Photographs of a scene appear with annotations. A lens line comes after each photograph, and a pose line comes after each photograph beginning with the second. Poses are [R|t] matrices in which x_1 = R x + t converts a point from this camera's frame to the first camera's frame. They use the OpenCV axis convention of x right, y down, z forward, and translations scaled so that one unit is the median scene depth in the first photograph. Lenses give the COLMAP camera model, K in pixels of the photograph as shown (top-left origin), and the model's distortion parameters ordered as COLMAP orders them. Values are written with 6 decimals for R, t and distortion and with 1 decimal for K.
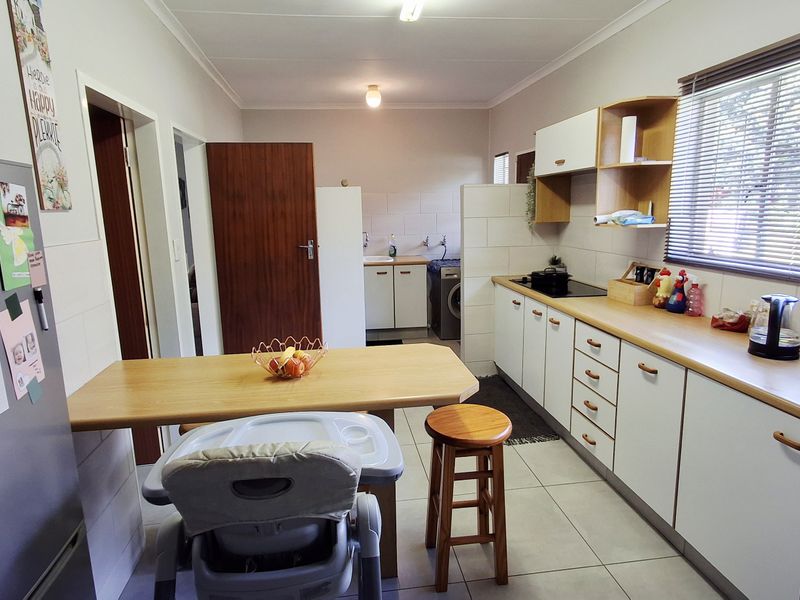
lens RADIAL K [[490.5, 0, 400.0], [0, 490.5, 300.0], [0, 0, 1]] dist [-0.000512, 0.000702]
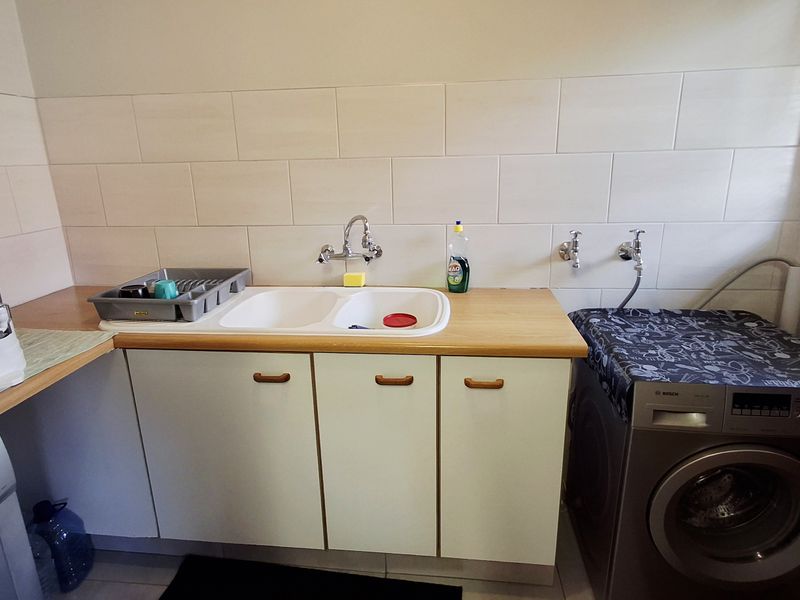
lens RADIAL K [[490.5, 0, 400.0], [0, 490.5, 300.0], [0, 0, 1]] dist [-0.000512, 0.000702]
pose [[0.972037, 0.064625, -0.225762, 0.021337], [-0.040535, 0.993132, 0.109756, -0.116581], [0.231305, -0.097536, 0.967980, 0.682787]]
